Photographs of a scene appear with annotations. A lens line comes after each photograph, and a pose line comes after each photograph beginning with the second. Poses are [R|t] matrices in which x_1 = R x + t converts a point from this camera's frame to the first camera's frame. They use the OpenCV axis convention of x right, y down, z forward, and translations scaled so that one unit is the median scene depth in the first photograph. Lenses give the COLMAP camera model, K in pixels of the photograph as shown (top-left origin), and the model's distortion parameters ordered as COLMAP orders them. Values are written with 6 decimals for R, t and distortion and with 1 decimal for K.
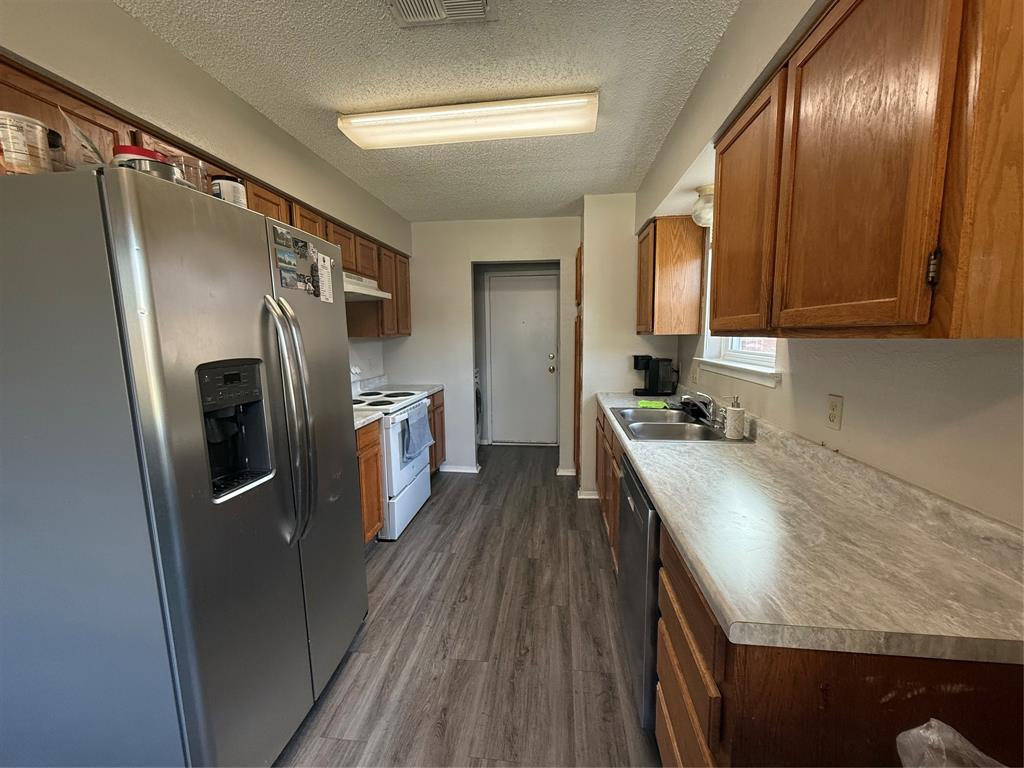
lens RADIAL K [[407.9, 0, 512.0], [0, 407.9, 384.0], [0, 0, 1]] dist [-0.000412, -0.000114]
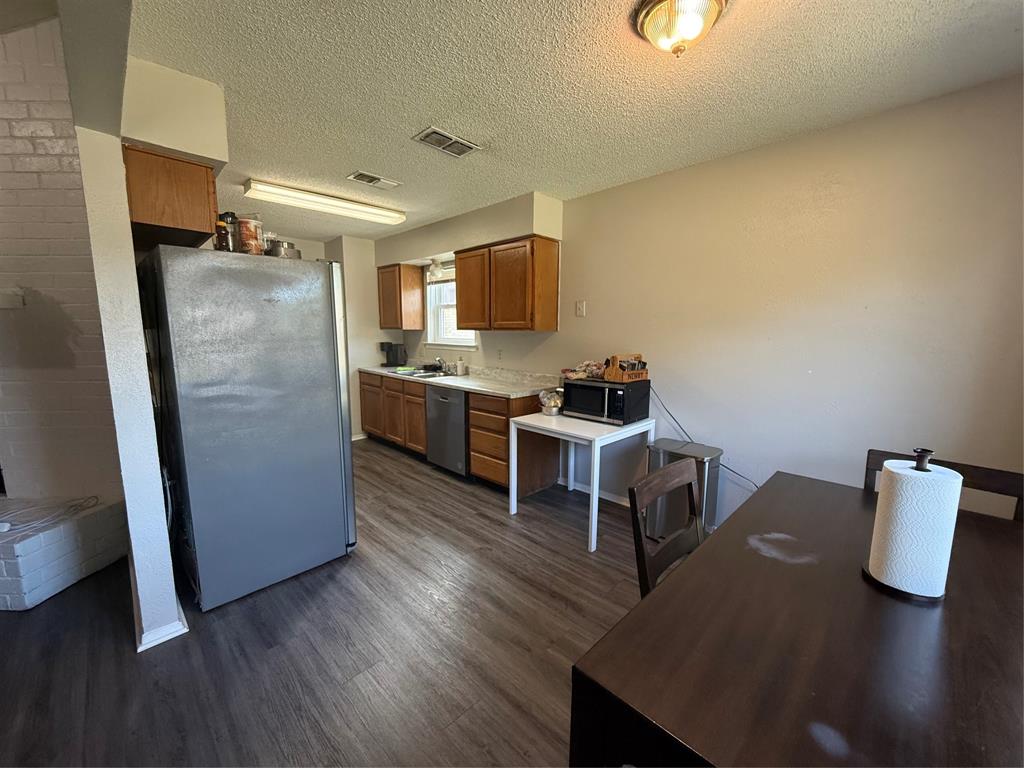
lens RADIAL K [[407.9, 0, 512.0], [0, 407.9, 384.0], [0, 0, 1]] dist [-0.000412, -0.000114]
pose [[0.623724, -0.093014, 0.776091, -1.147807], [0.083657, 0.995135, 0.052034, 0.095358], [-0.777155, 0.032470, 0.628471, -0.720120]]
